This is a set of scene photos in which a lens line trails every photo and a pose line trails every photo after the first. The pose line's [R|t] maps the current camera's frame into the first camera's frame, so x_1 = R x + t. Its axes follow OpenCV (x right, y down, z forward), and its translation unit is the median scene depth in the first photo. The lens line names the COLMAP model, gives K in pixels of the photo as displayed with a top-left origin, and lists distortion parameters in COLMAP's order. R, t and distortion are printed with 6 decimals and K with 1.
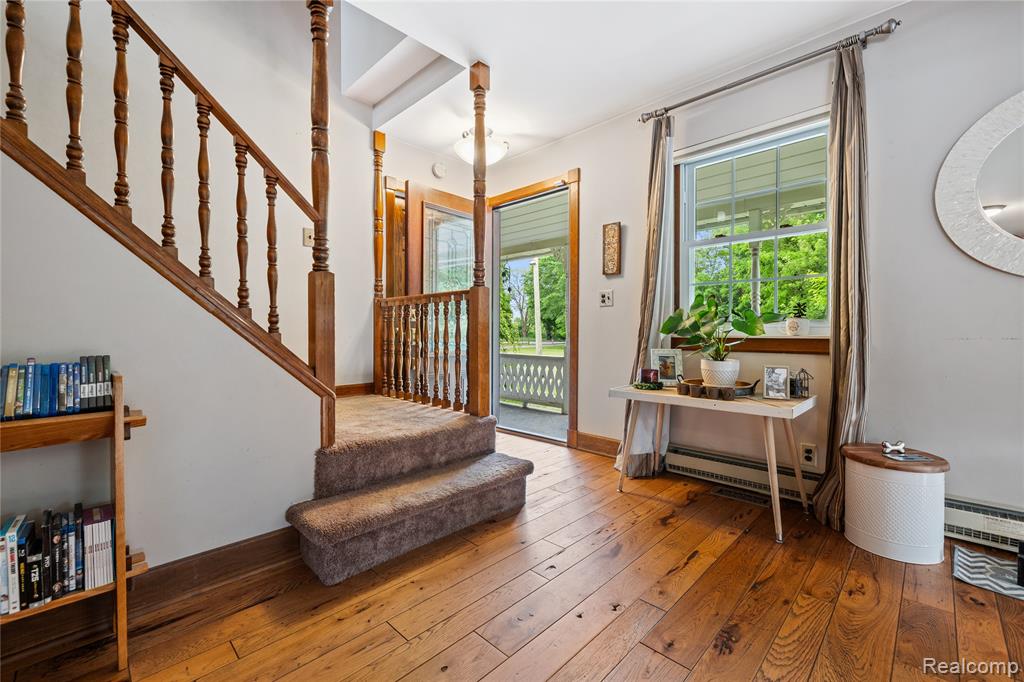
lens RADIAL K [[428.6, 0, 511.0], [0, 428.6, 332.5], [0, 0, 1]] dist [-0.001738, -0.000119]
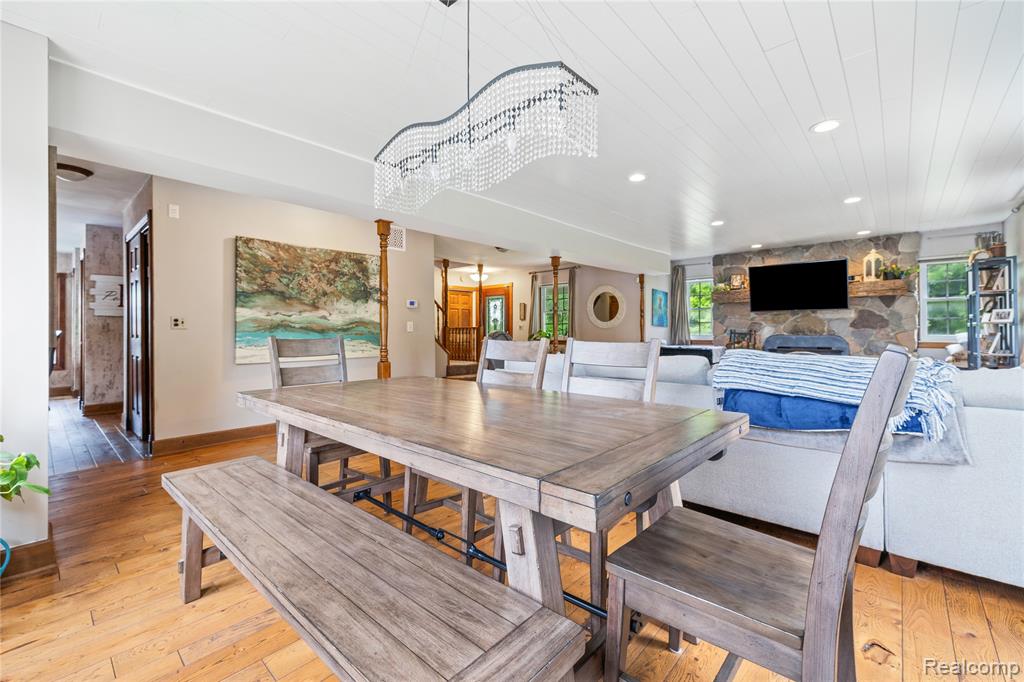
lens RADIAL K [[428.6, 0, 510.8], [0, 428.6, 332.0], [0, 0, 1]] dist [-0.001738, -0.000119]
pose [[0.998797, -0.004073, 0.048865, 0.005044], [0.004388, 0.999970, -0.006335, -0.050674], [-0.048837, 0.006542, 0.998785, -3.615680]]
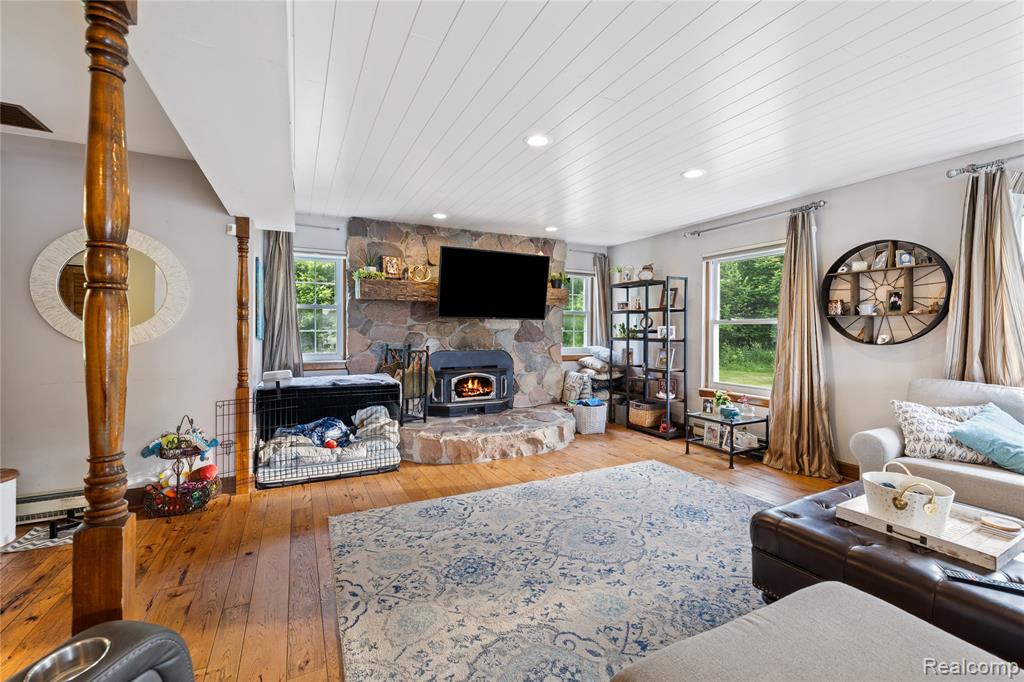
lens RADIAL K [[428.6, 0, 515.0], [0, 428.6, 332.0], [0, 0, 1]] dist [-0.001738, -0.000119]
pose [[0.315988, -0.002156, 0.948761, 0.179568], [0.005083, 0.999987, 0.000580, -0.164606], [-0.948750, 0.004639, 0.315995, -1.043177]]
